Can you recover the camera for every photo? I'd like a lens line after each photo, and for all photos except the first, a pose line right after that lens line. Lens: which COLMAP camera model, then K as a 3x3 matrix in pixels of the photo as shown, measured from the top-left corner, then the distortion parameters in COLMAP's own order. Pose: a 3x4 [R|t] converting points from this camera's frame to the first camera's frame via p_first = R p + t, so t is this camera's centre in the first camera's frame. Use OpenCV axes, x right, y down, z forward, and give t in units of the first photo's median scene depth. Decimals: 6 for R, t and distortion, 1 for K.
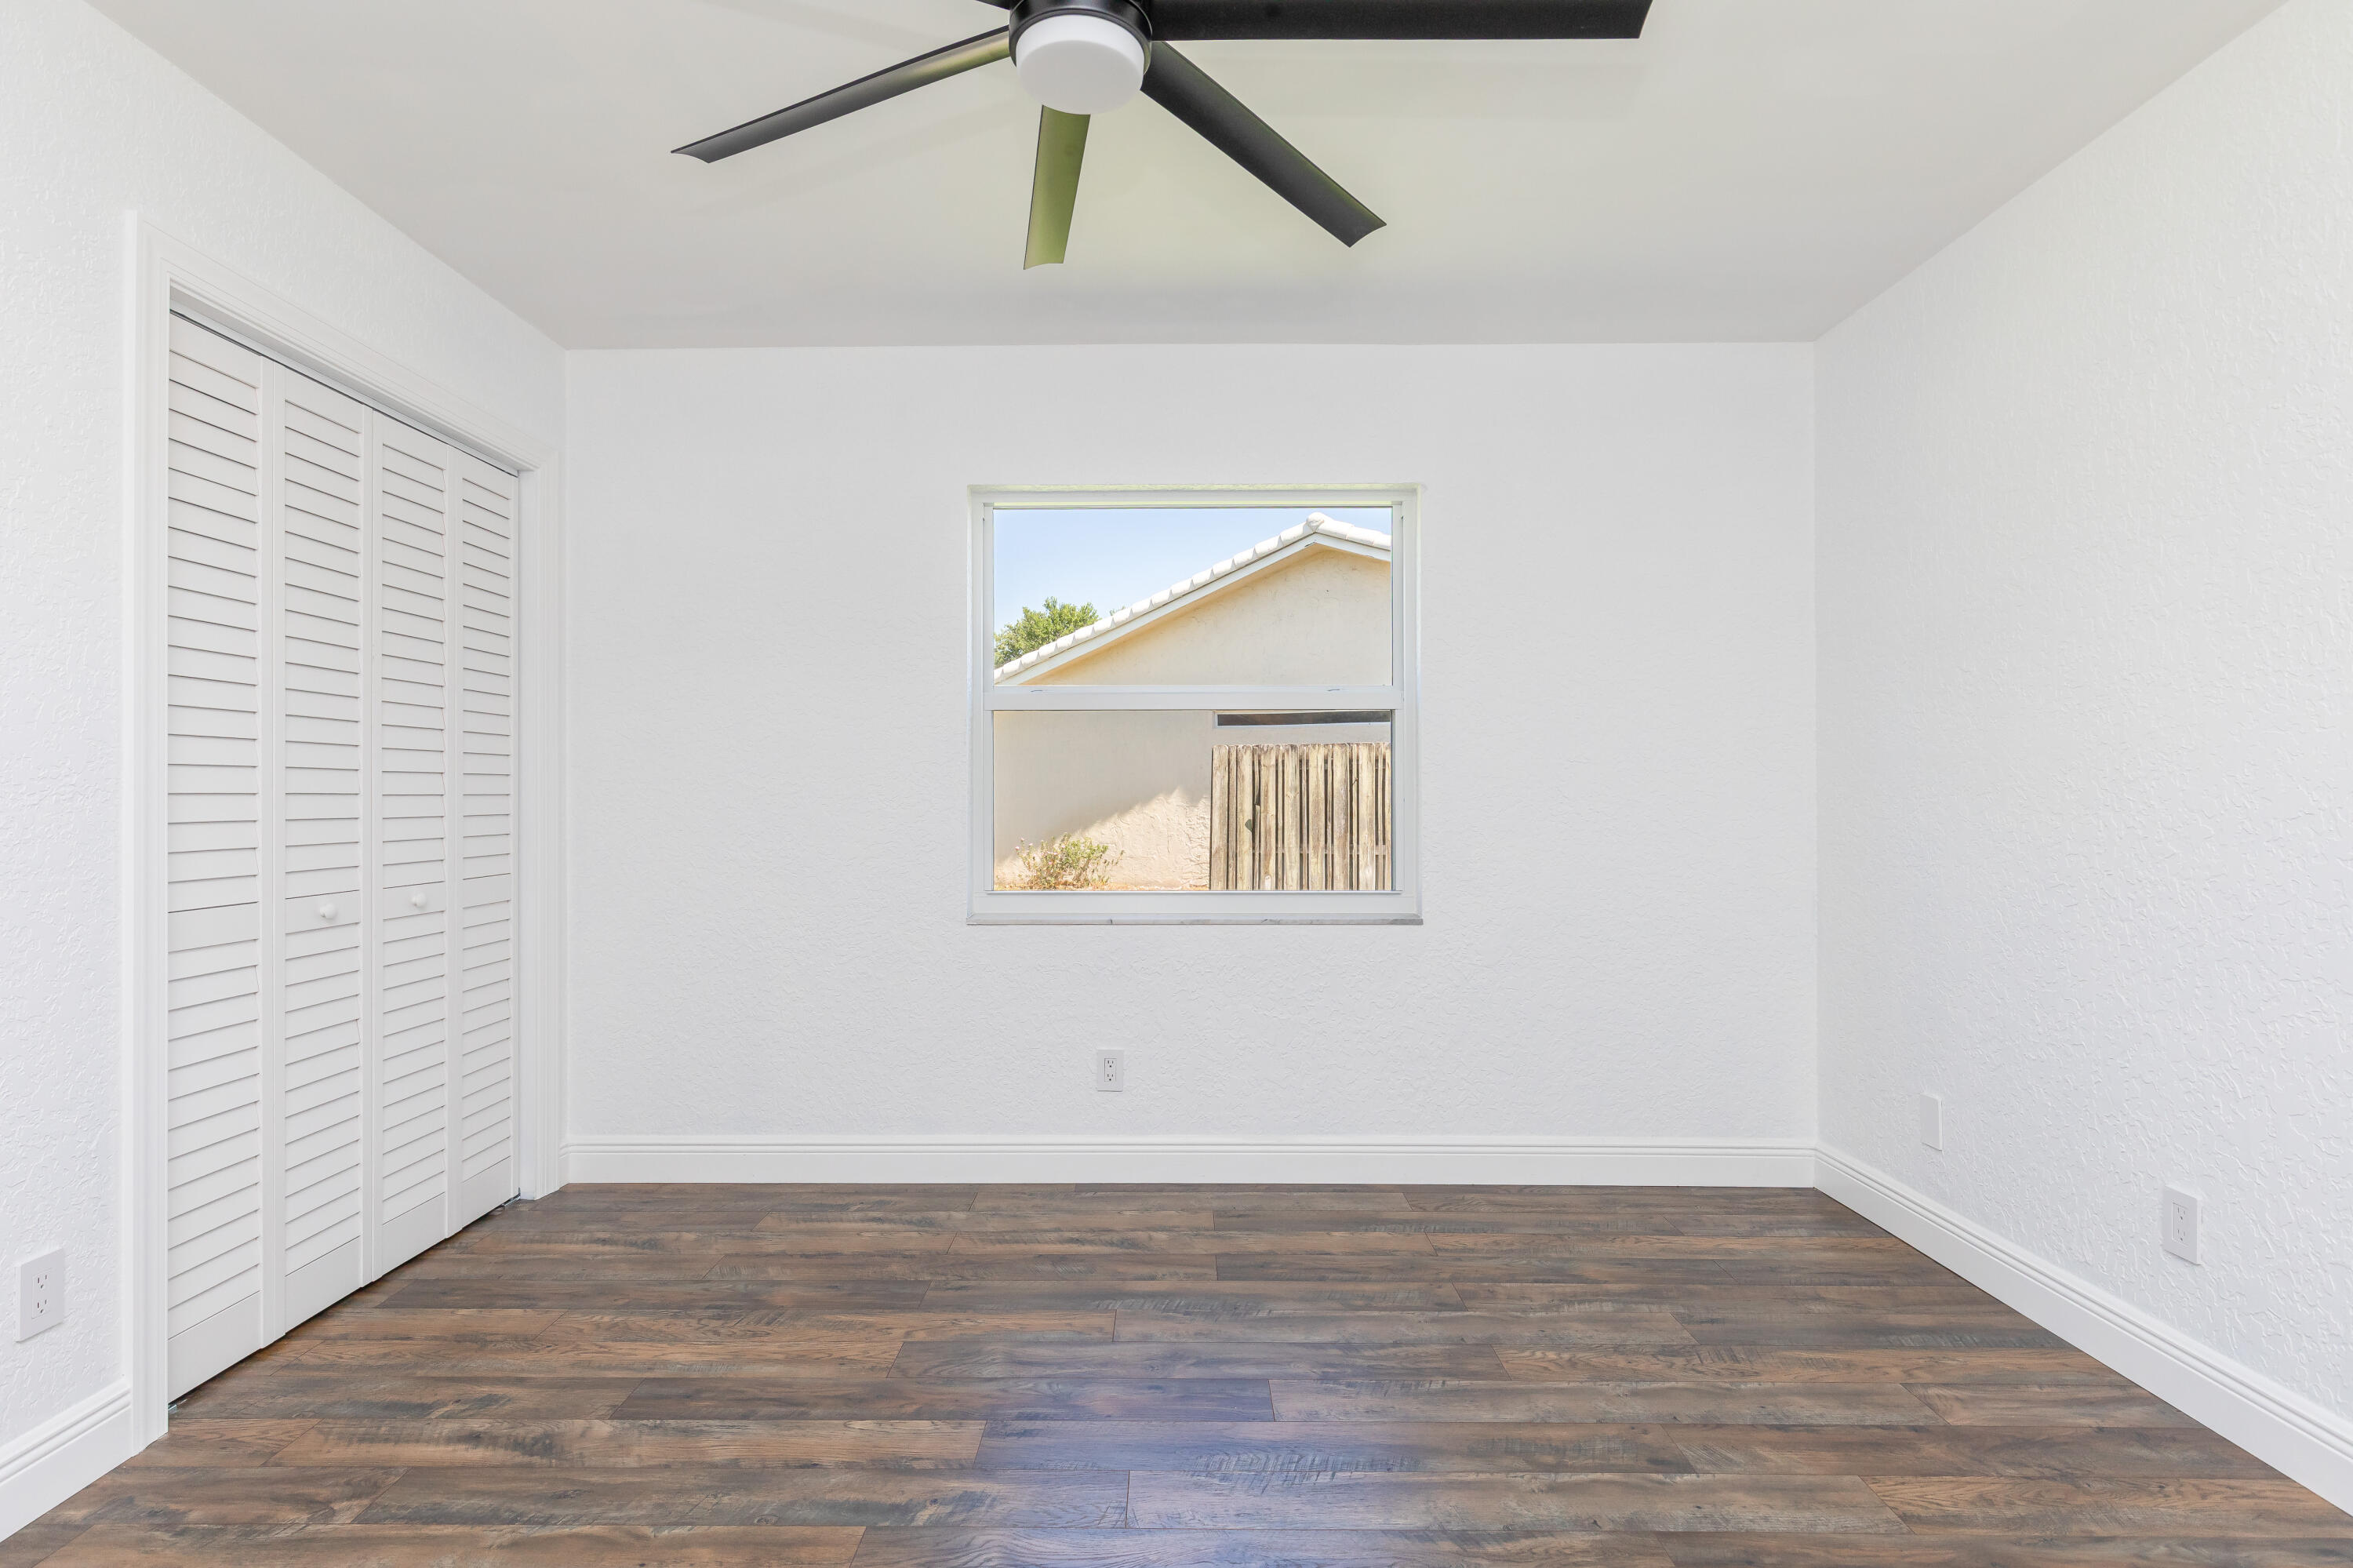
lens RADIAL K [[1180.3, 0, 1130.2], [0, 1180.3, 785.0], [0, 0, 1]] dist [0.002863, -0.001879]
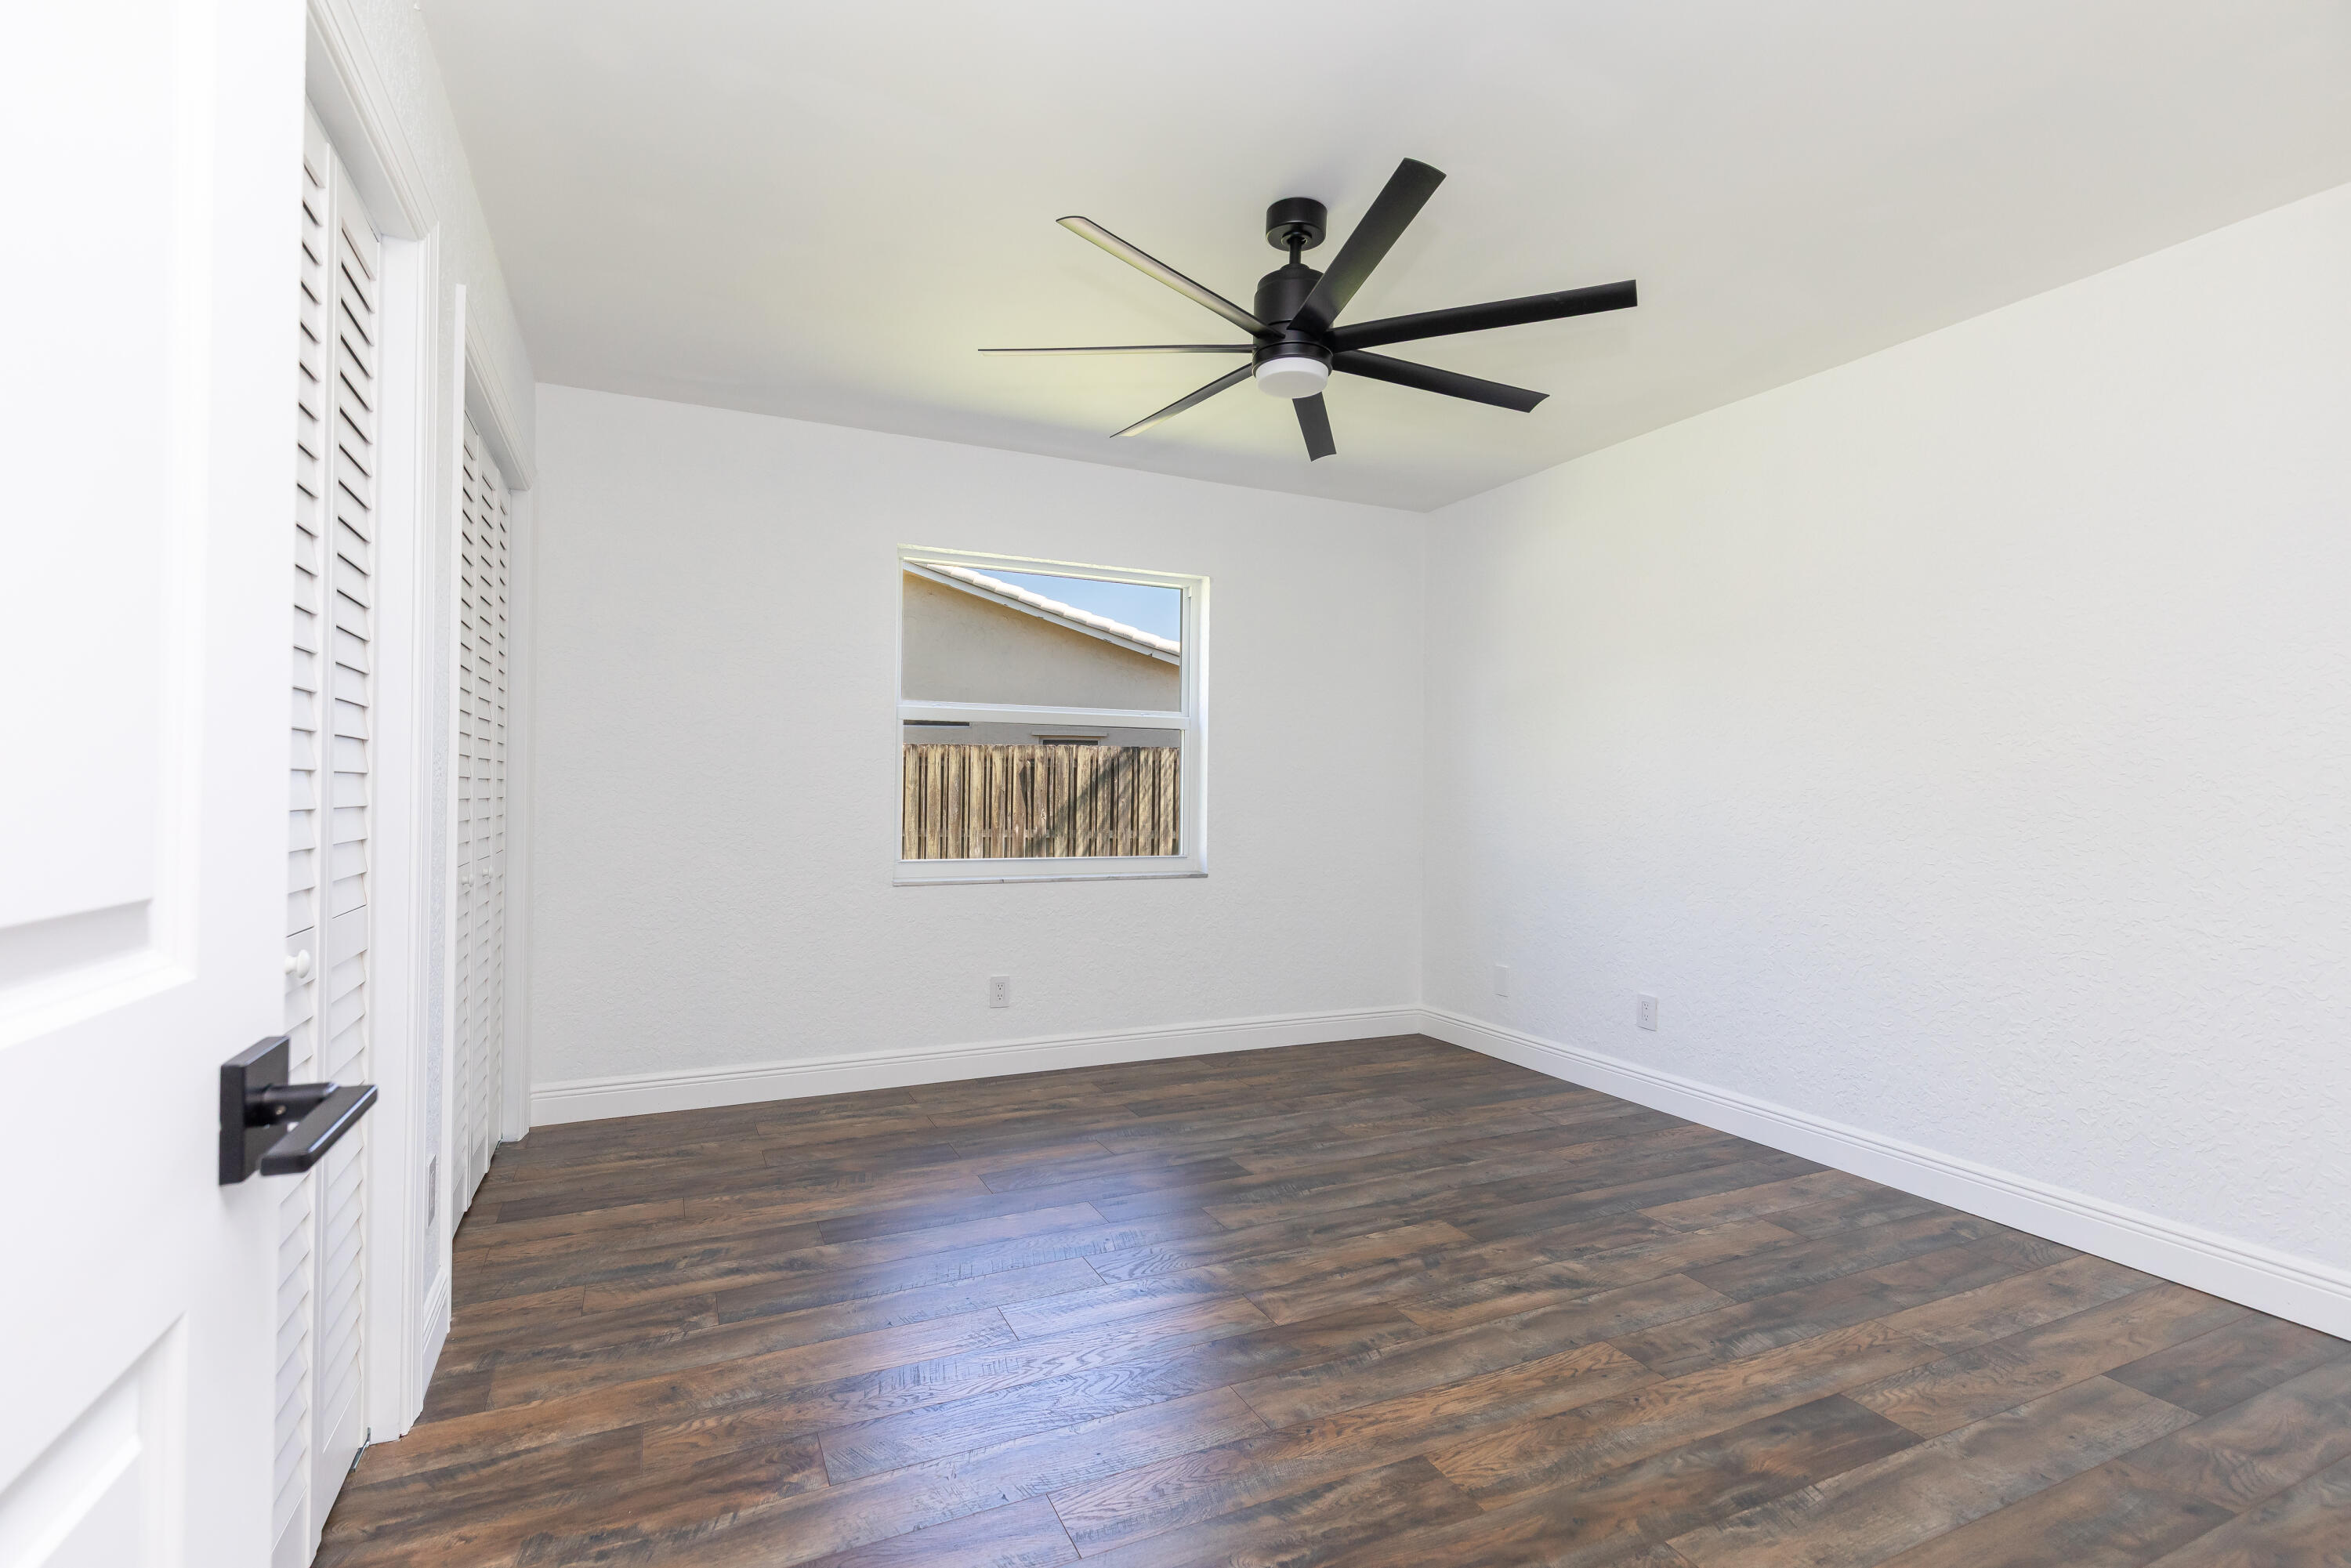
lens RADIAL K [[1074.6, 0, 1094.1], [0, 1074.6, 790.1], [0, 0, 1]] dist [0.010602, -0.002648]
pose [[0.910483, 0.010591, 0.413411, -0.553346], [-0.015303, 0.999850, 0.008087, 0.000795], [-0.413263, -0.013689, 0.910509, -0.199942]]
